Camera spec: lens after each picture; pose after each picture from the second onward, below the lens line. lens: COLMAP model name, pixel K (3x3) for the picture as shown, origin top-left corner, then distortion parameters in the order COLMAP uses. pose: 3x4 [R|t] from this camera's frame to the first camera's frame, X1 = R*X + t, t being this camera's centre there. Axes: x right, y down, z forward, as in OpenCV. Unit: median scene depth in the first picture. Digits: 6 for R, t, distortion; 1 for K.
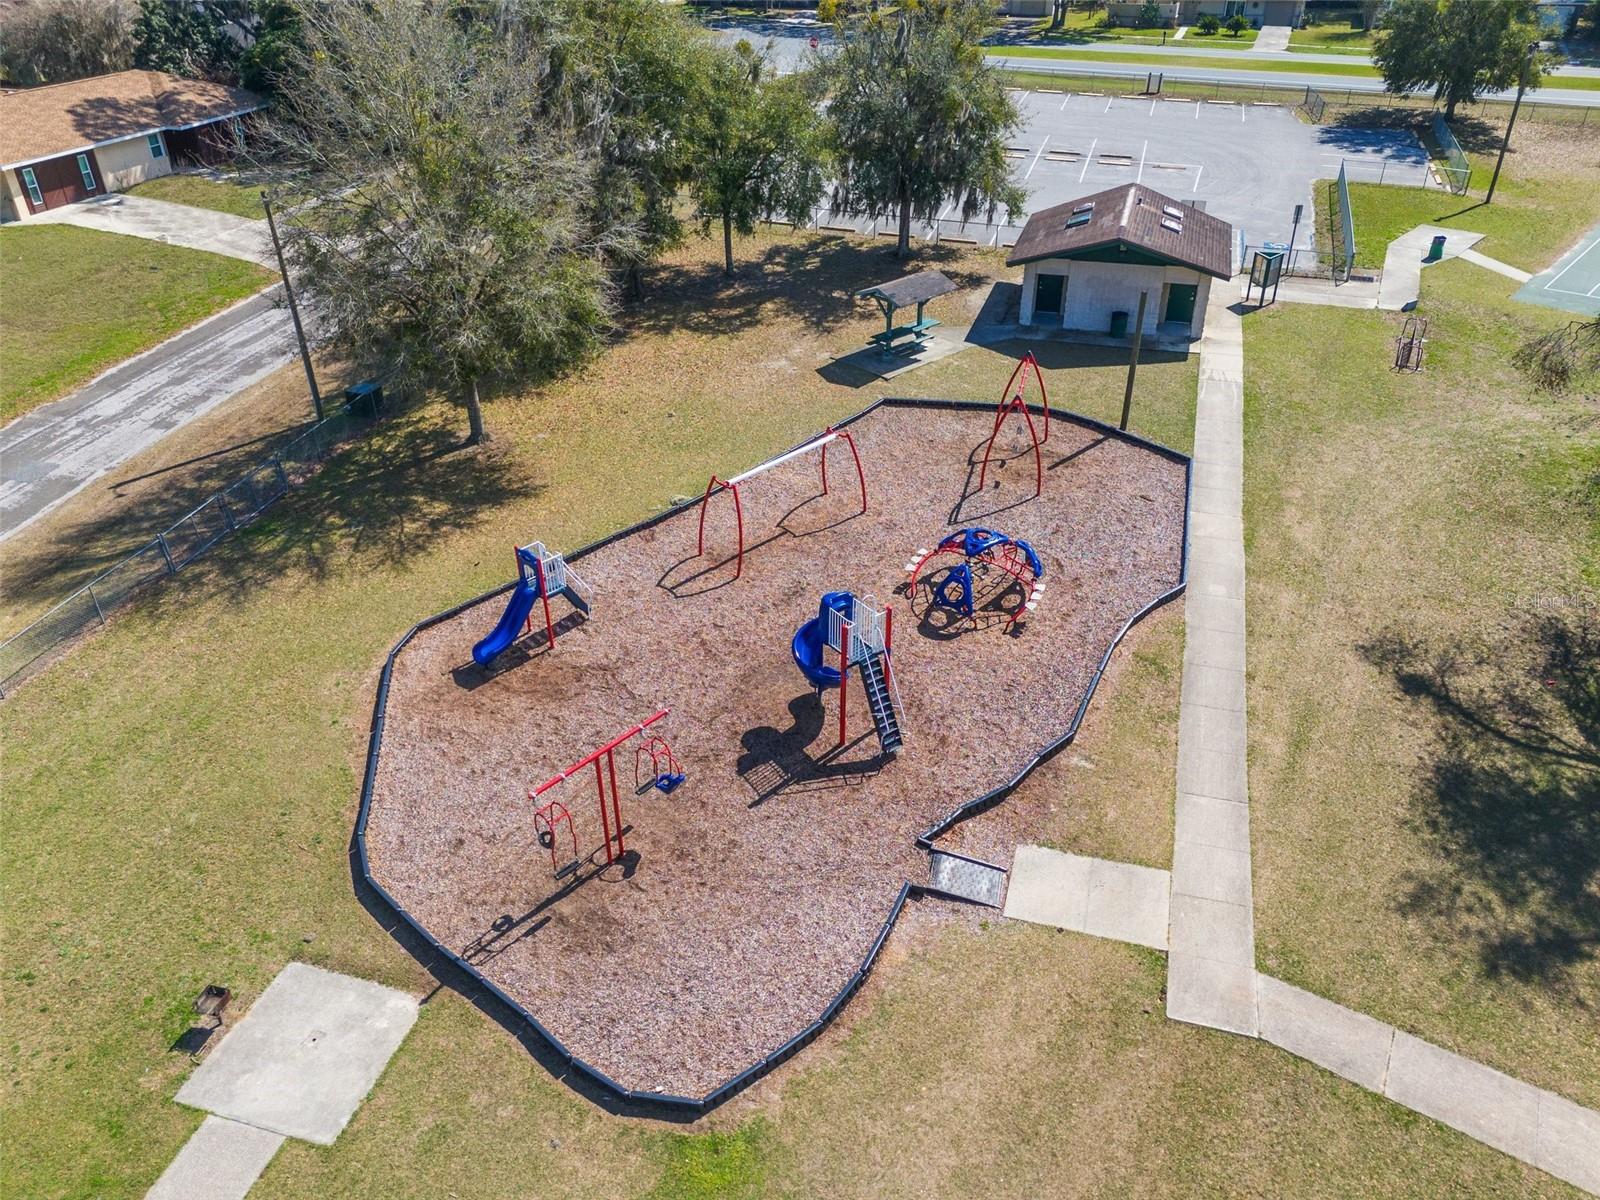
lens RADIAL K [[1160.5, 0, 800.0], [0, 1160.5, 600.0], [0, 0, 1]] dist [0.007882, 0.005613]
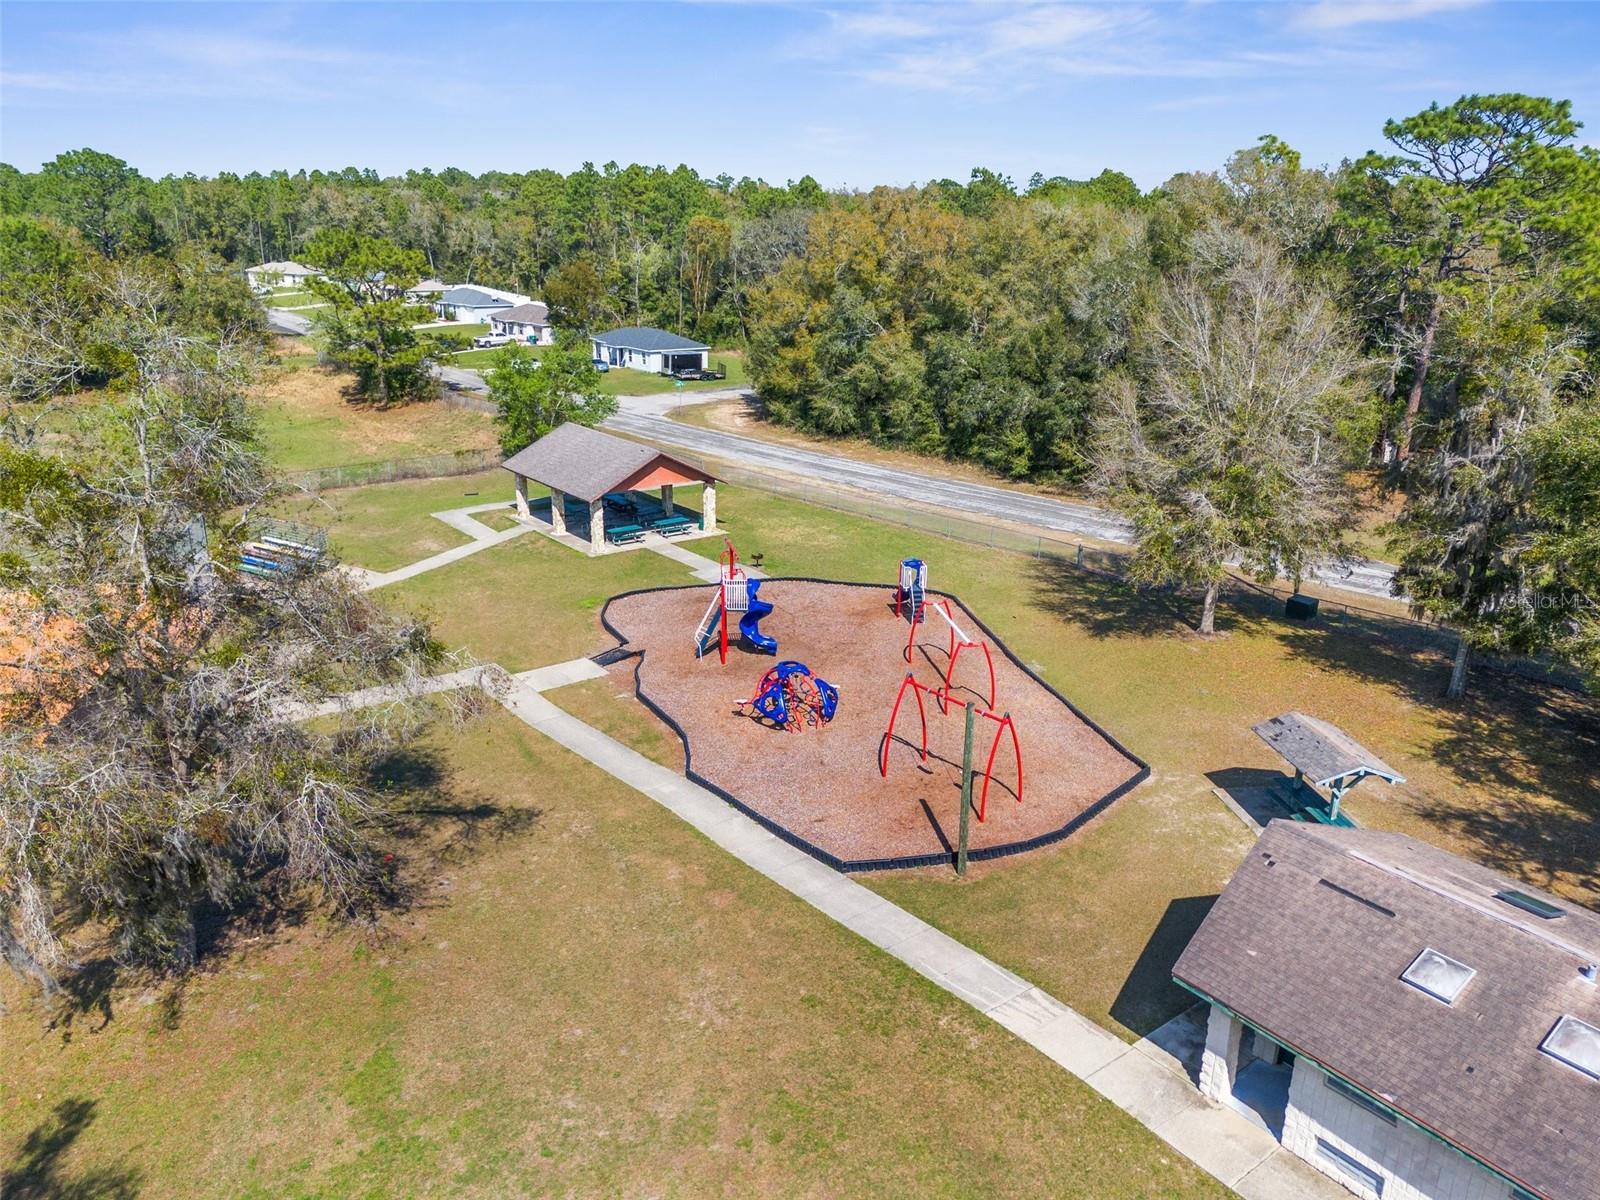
lens RADIAL K [[1160.5, 0, 798.4], [0, 1160.5, 600.0], [0, 0, 1]] dist [0.007882, 0.005613]
pose [[-0.580600, 0.257316, -0.772459, 0.970707], [-0.440242, 0.698876, 0.563702, -0.719121], [0.684902, 0.667354, -0.292486, 1.146332]]
